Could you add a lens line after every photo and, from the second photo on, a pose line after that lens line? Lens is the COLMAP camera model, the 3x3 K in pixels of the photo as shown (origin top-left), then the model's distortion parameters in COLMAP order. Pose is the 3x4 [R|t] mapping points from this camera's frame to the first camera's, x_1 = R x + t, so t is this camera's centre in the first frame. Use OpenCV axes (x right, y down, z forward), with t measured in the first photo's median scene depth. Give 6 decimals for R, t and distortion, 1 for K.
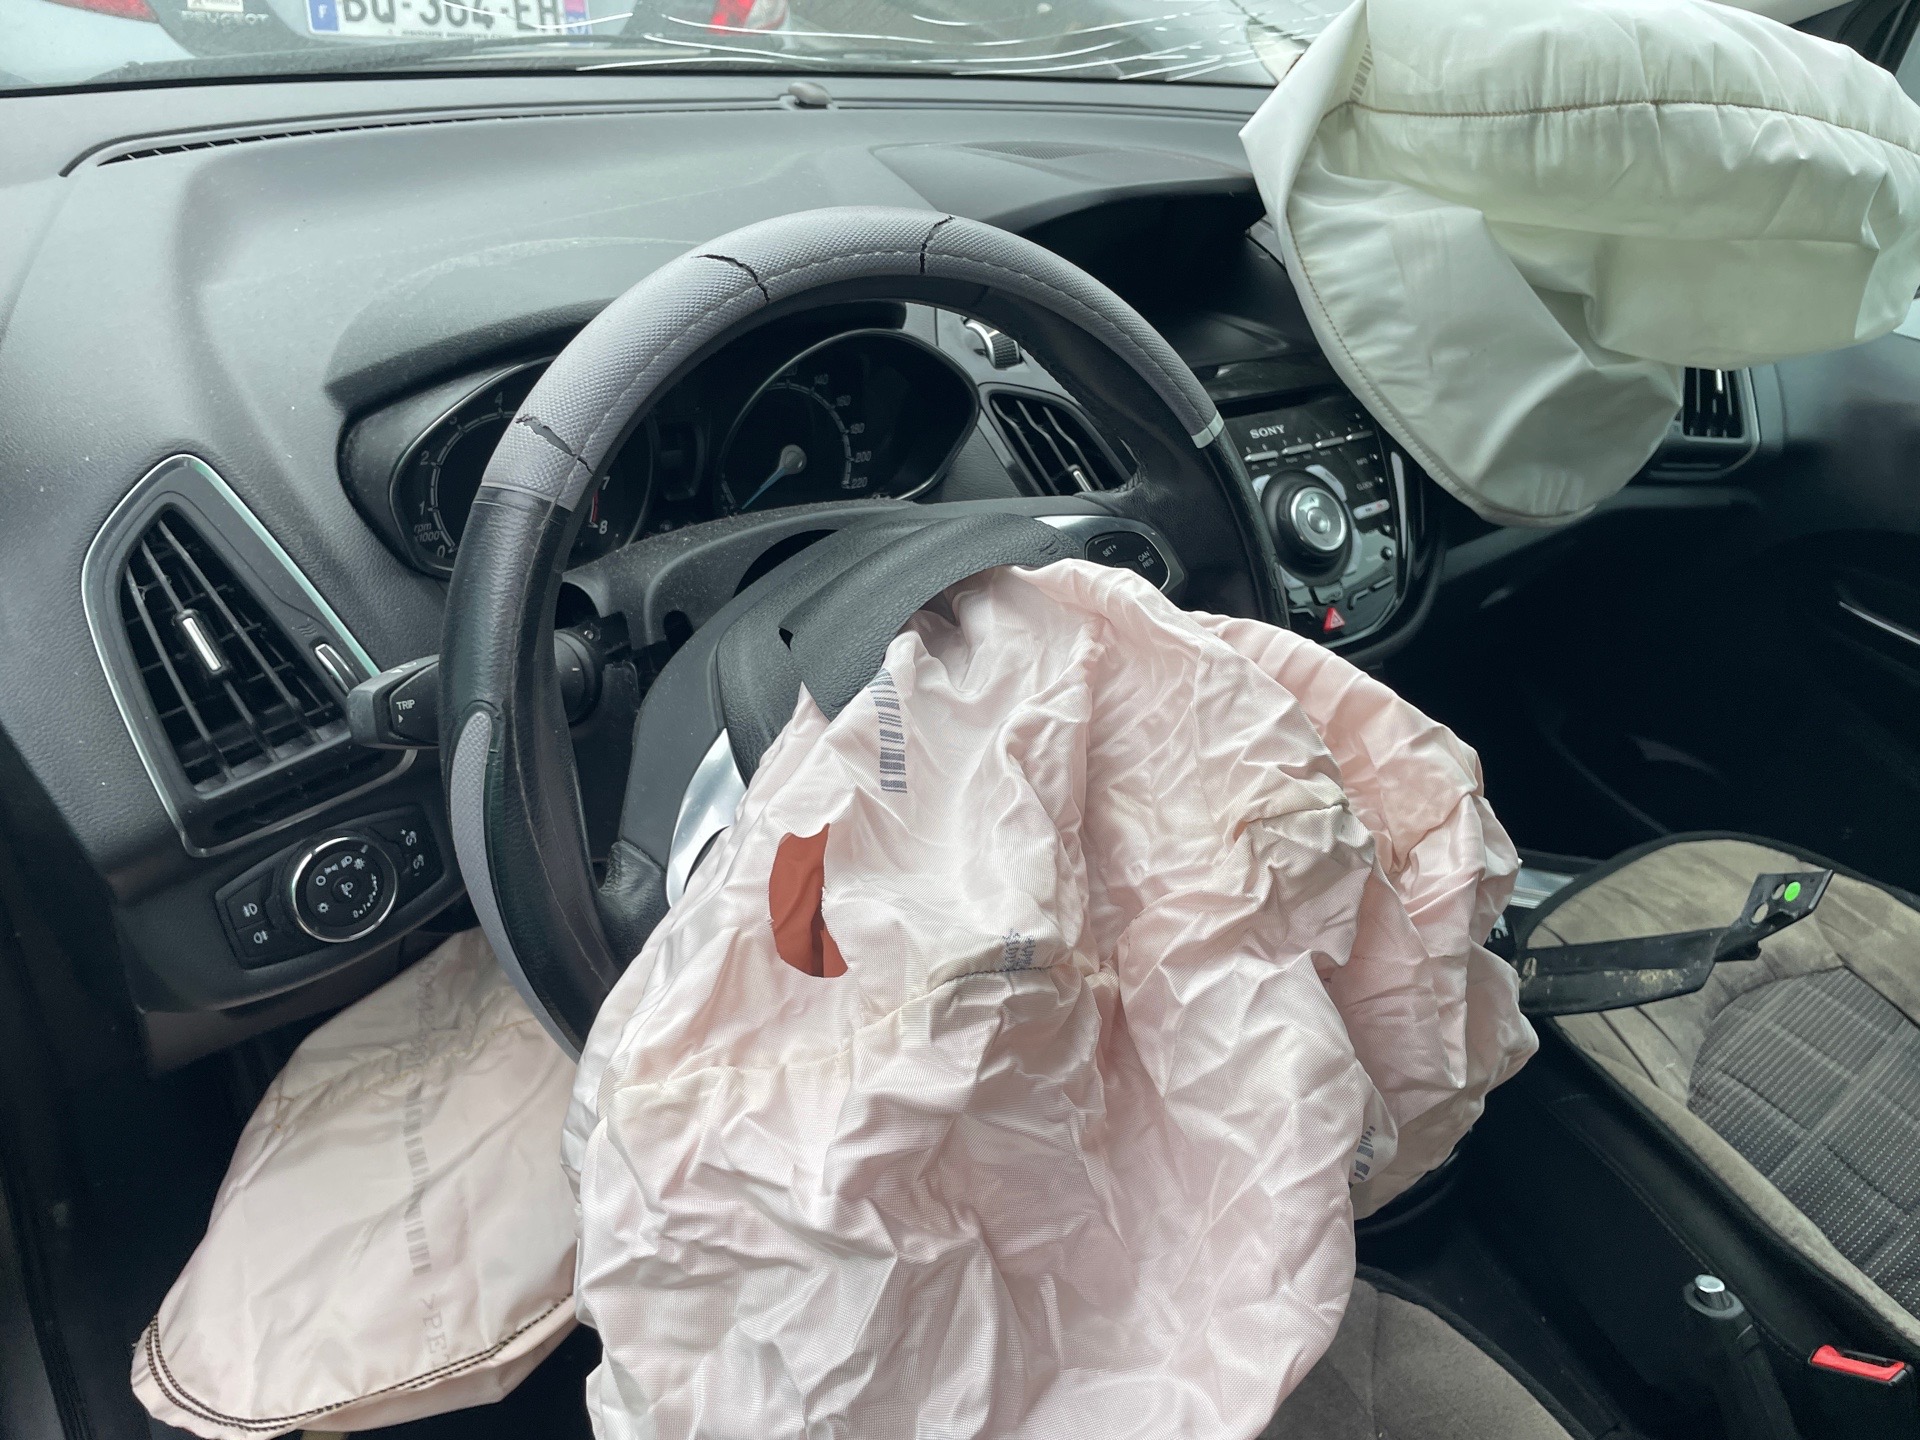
lens RADIAL K [[1455.4, 0, 943.6], [0, 1455.4, 727.6], [0, 0, 1]] dist [0.074977, -0.103101]
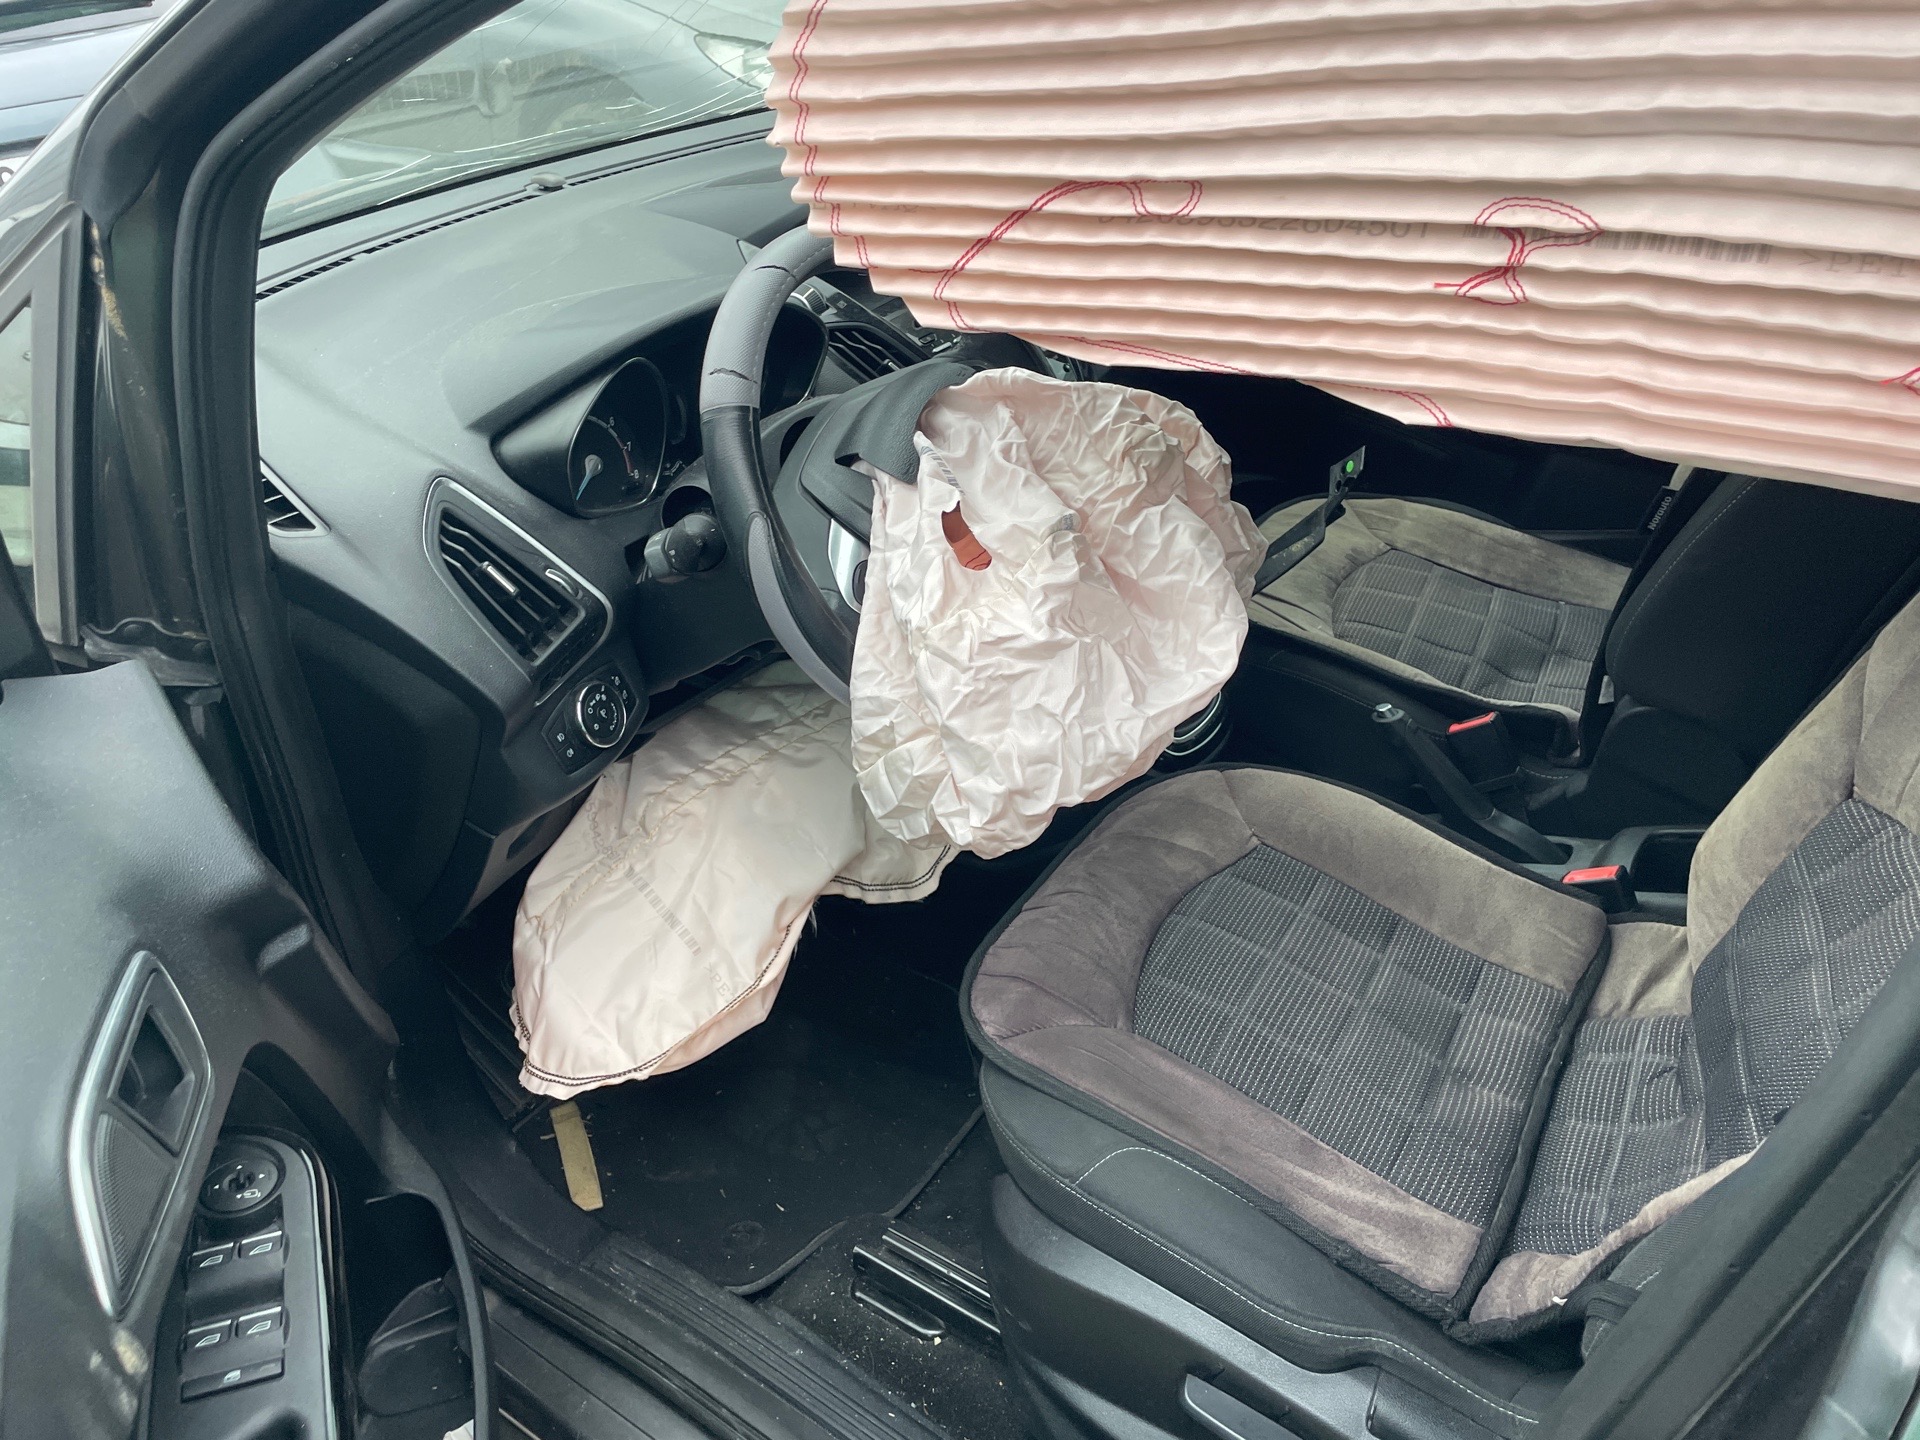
lens RADIAL K [[1455.4, 0, 928.9], [0, 1455.4, 694.1], [0, 0, 1]] dist [0.074977, -0.103101]
pose [[0.910208, -0.330308, 0.249836, -0.388246], [0.334255, 0.942074, 0.027753, 0.135269], [-0.244531, 0.058248, 0.967890, -0.532299]]
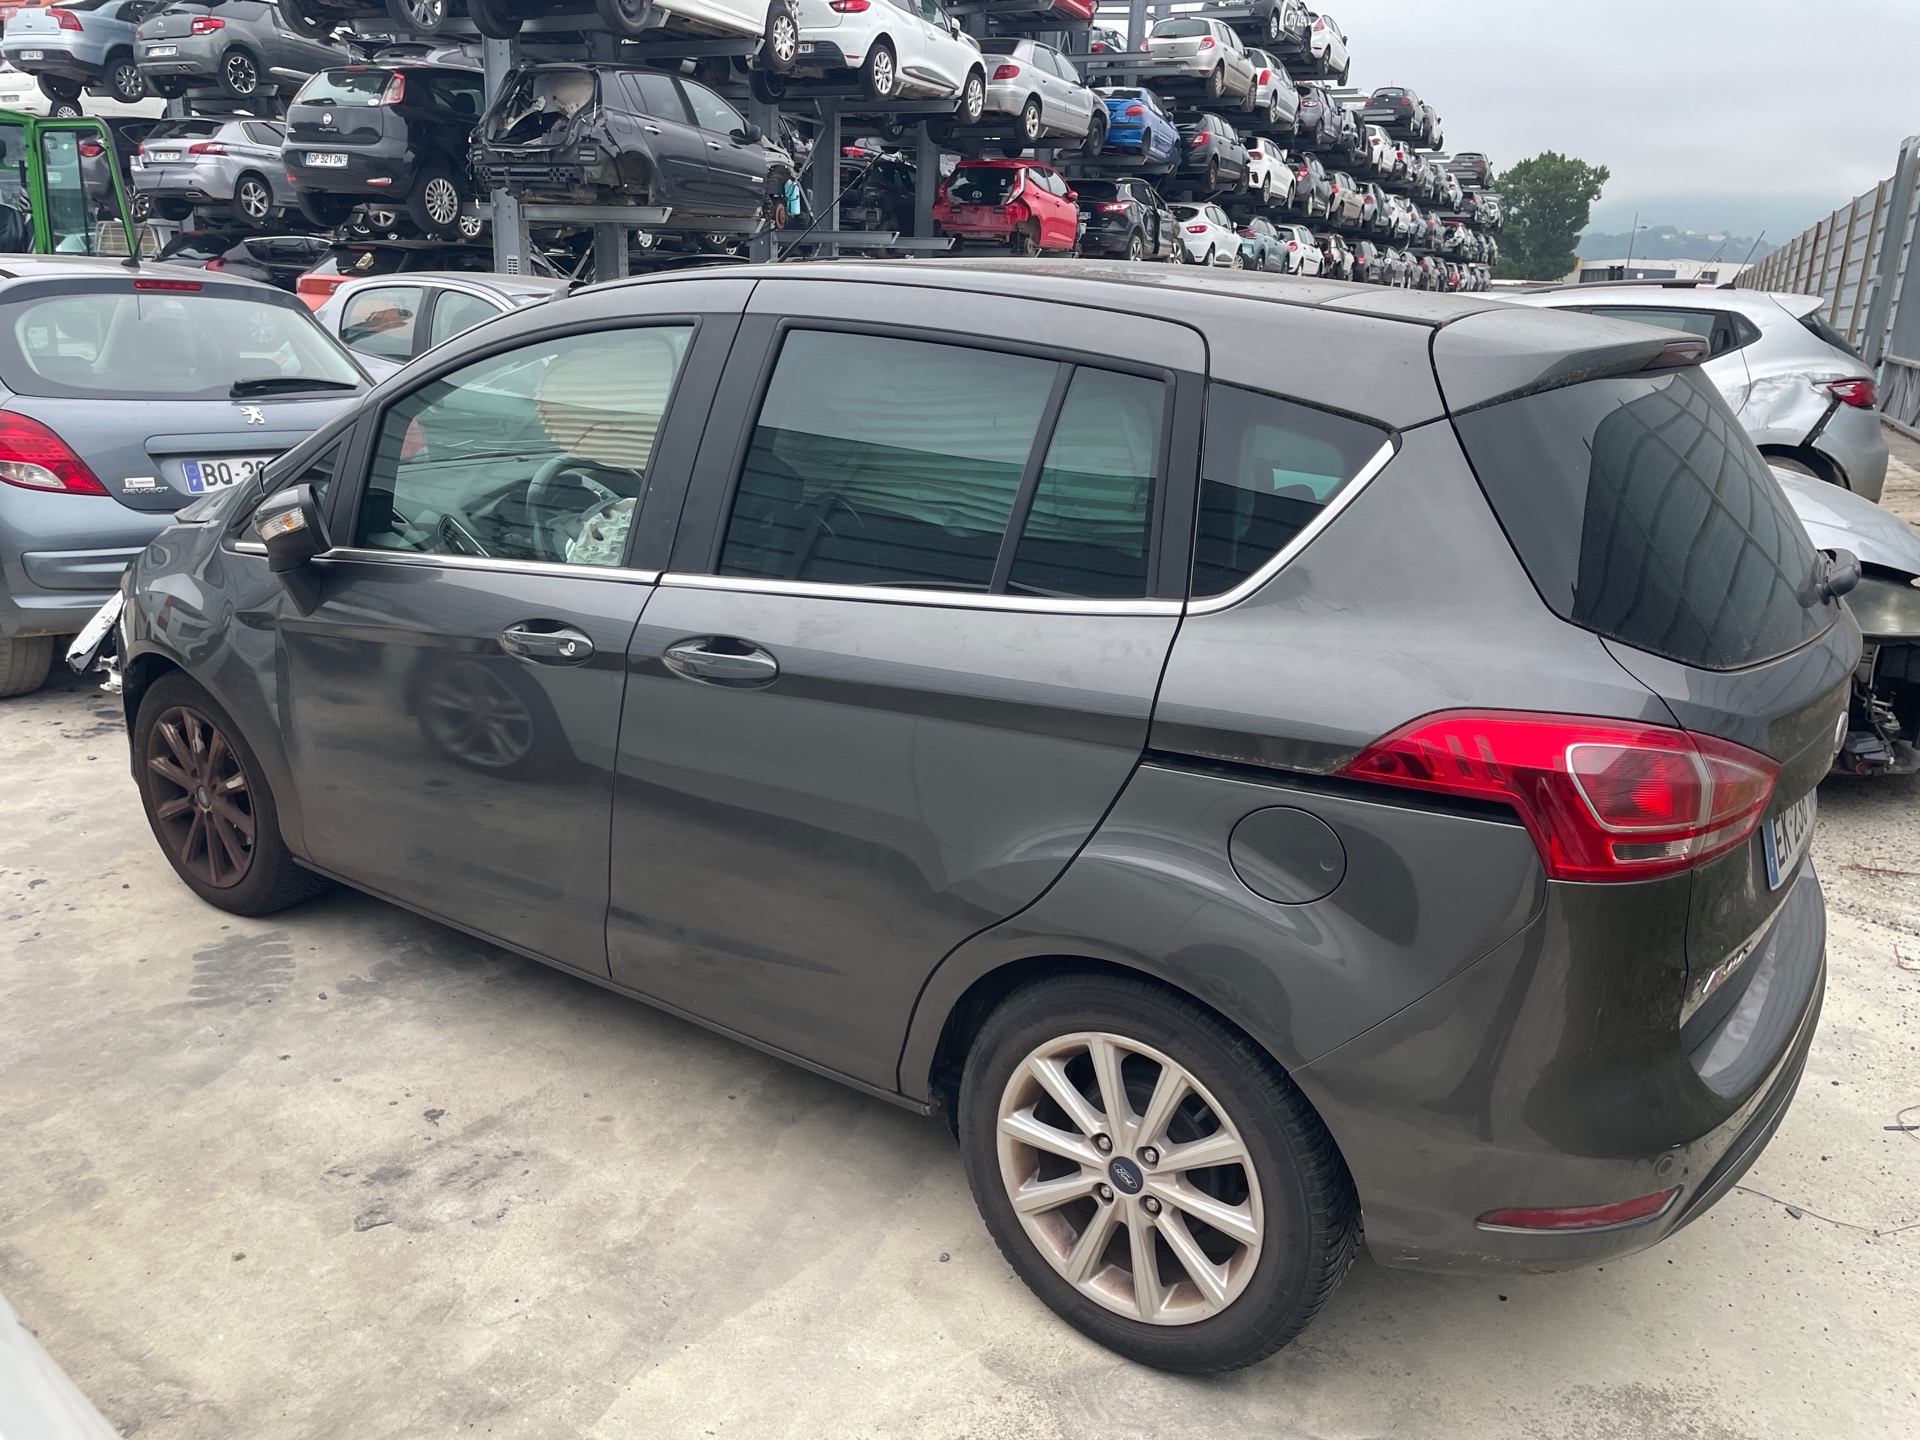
lens RADIAL K [[1455.4, 0, 964.5], [0, 1455.4, 725.6], [0, 0, 1]] dist [0.074977, -0.103101]
pose [[0.934084, -0.179705, 0.308533, -0.420419], [0.254622, 0.941034, -0.222761, 1.590762], [-0.250309, 0.286637, 0.924762, -3.006816]]
